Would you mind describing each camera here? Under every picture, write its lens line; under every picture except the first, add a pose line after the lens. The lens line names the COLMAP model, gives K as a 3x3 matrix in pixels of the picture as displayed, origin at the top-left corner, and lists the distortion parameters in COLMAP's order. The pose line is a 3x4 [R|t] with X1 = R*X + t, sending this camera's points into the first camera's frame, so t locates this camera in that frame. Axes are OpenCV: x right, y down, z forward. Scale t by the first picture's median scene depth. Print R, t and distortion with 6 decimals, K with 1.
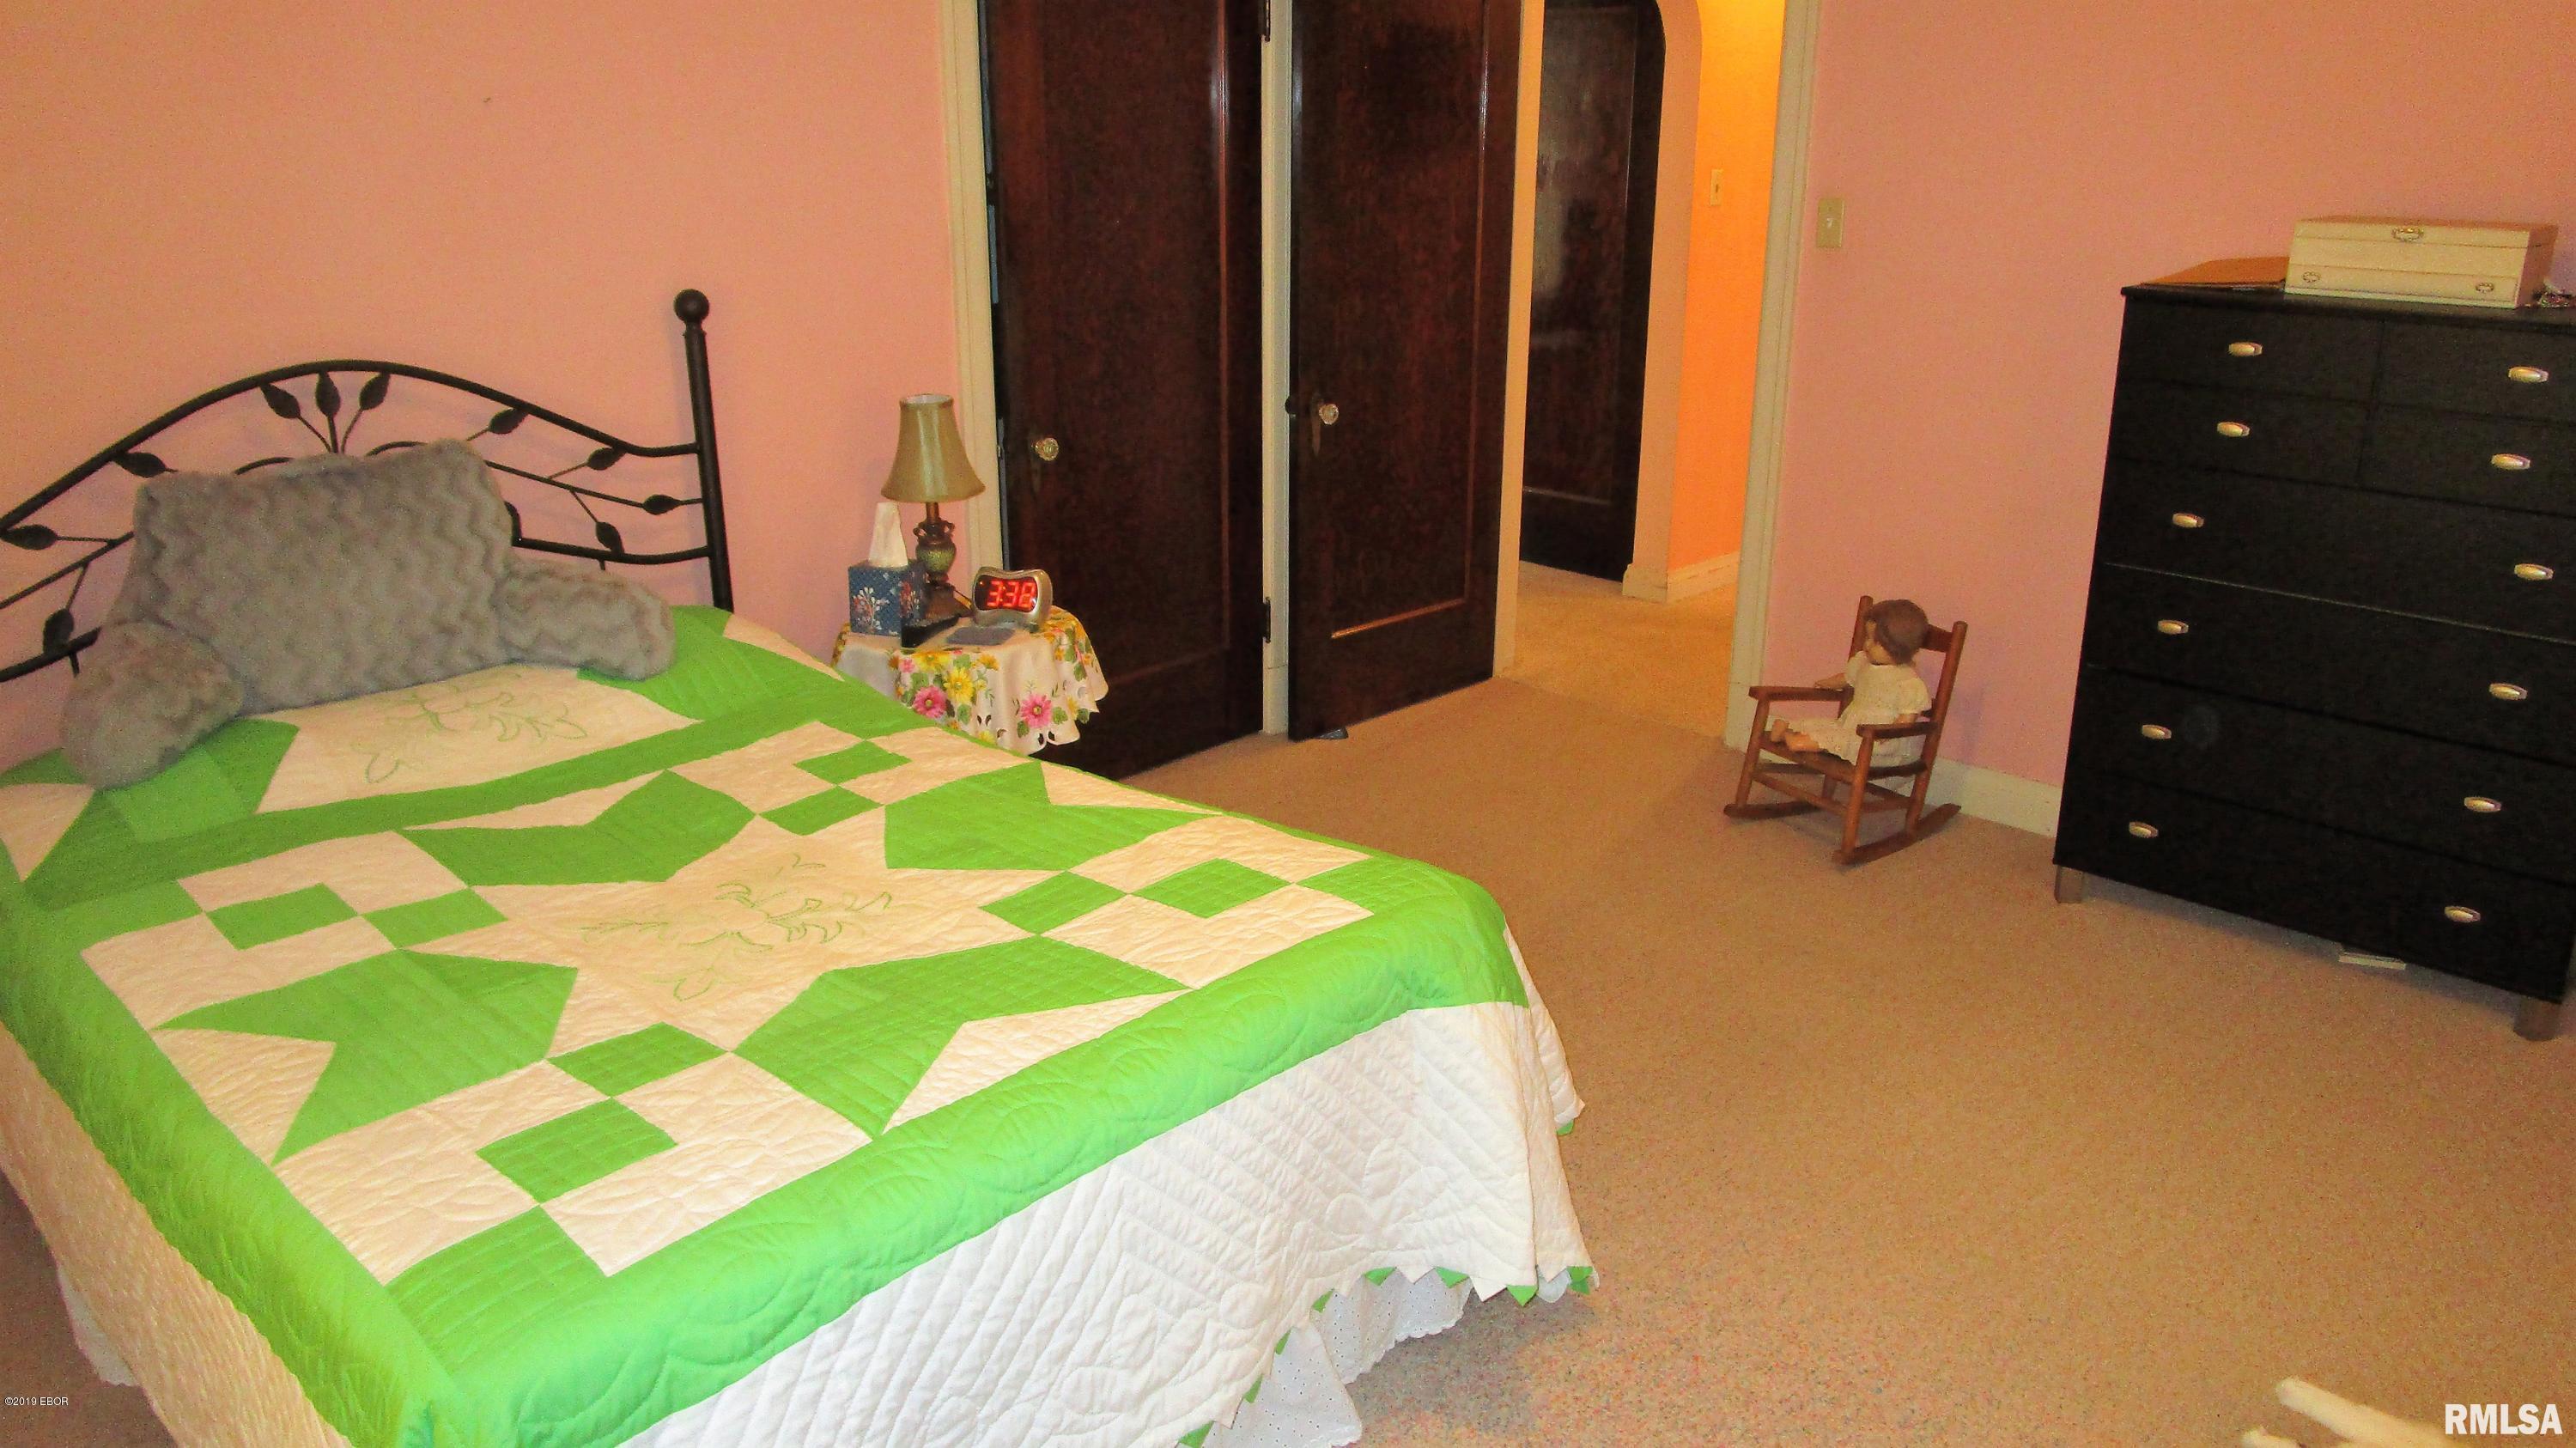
lens RADIAL K [[1846.2, 0, 1285.7], [0, 1846.2, 707.2], [0, 0, 1]] dist [-0.027519, 0.007267]
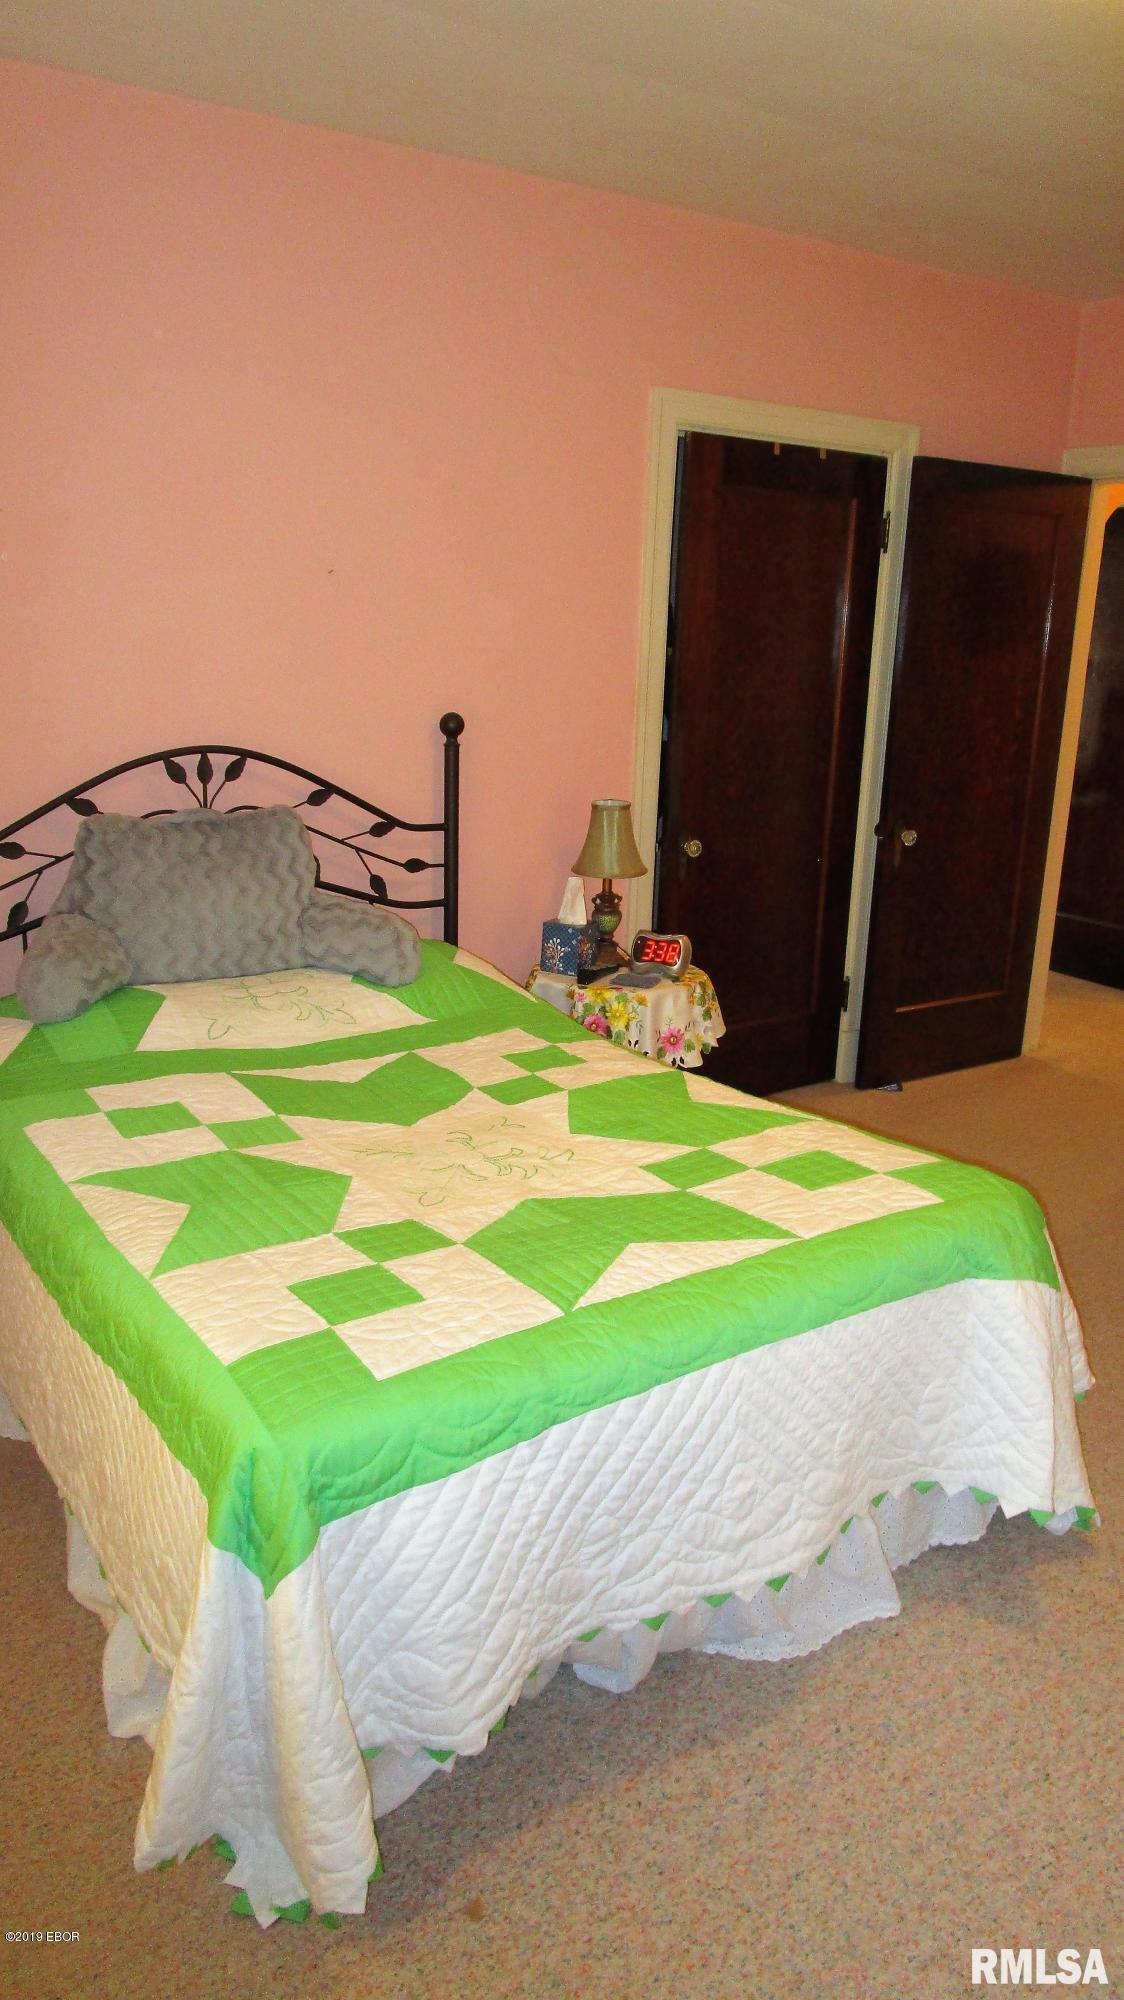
lens RADIAL K [[1433.2, 0, 553.0], [0, 1433.2, 987.0], [0, 0, 1]] dist [-0.027519, 0.007267]
pose [[0.978611, 0.082544, -0.188431, -0.041774], [-0.094421, 0.994015, -0.054938, 0.041933], [0.182769, 0.071555, 0.980549, -0.037635]]
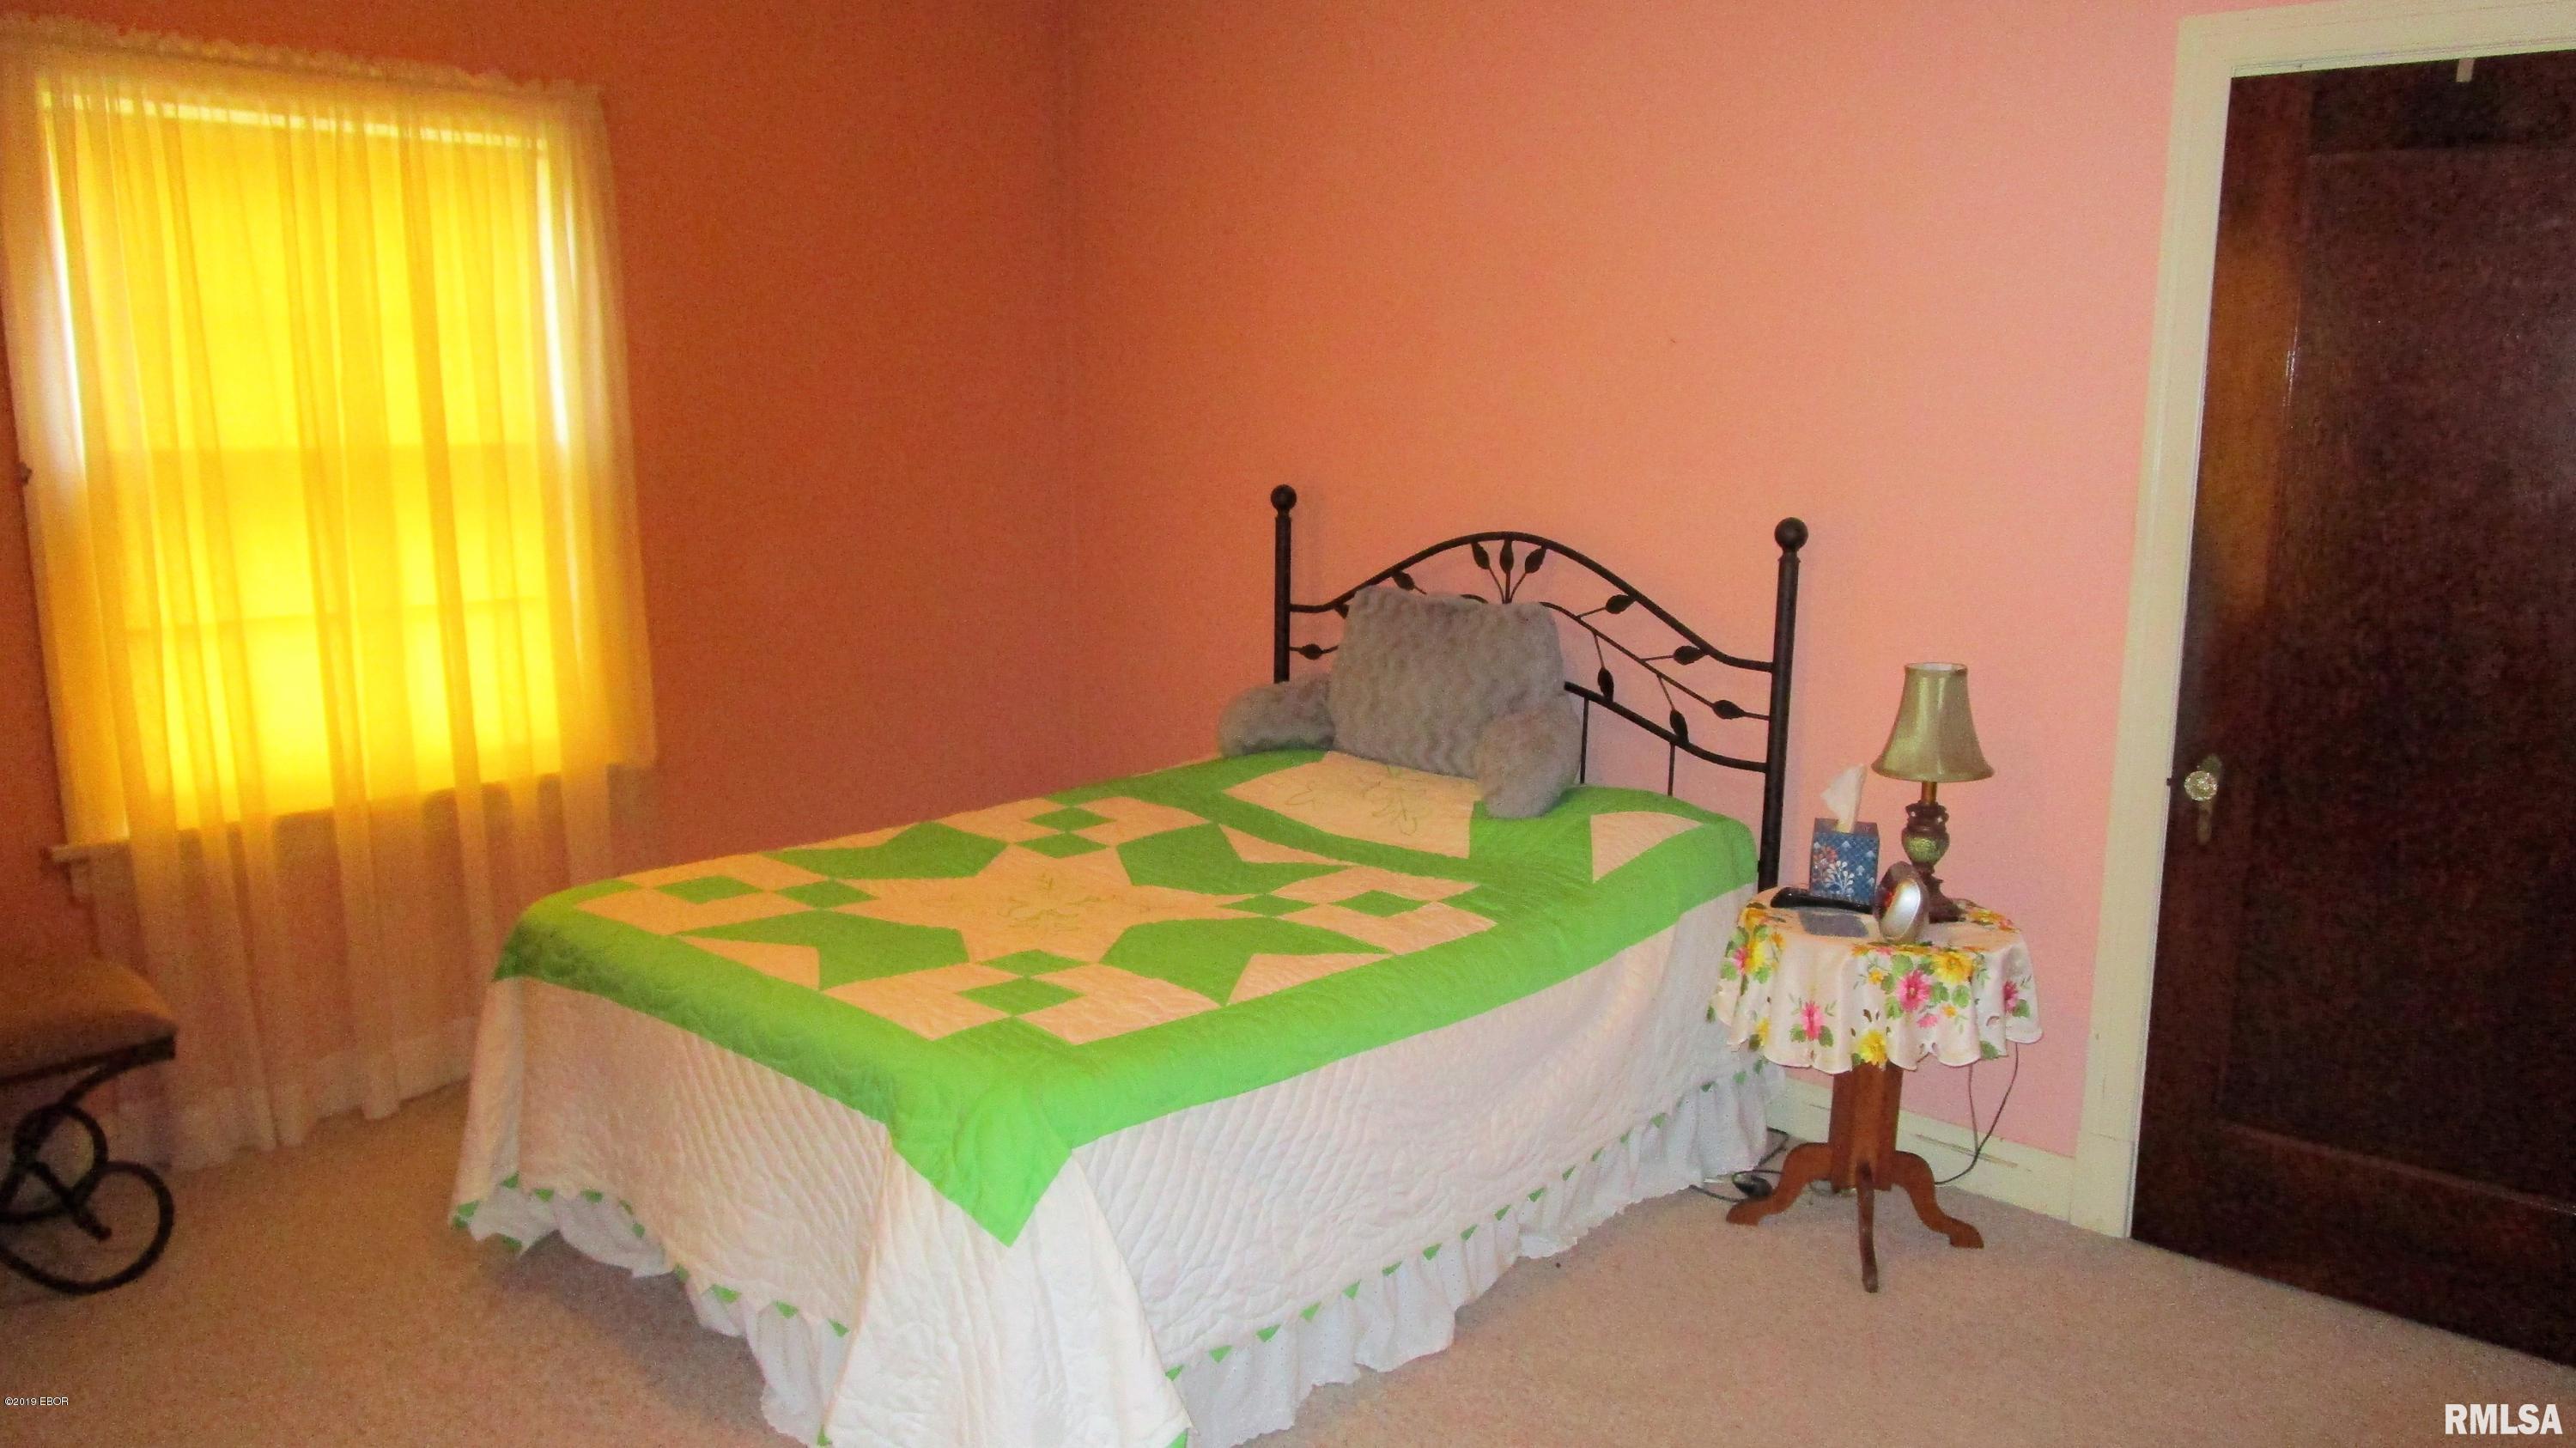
lens RADIAL K [[1846.2, 0, 1291.6], [0, 1846.2, 716.4], [0, 0, 1]] dist [-0.027519, 0.007267]
pose [[0.052702, 0.182803, -0.981736, 0.985245], [-0.319559, 0.934494, 0.156852, -0.273946], [0.946100, 0.305457, 0.107666, 0.919092]]
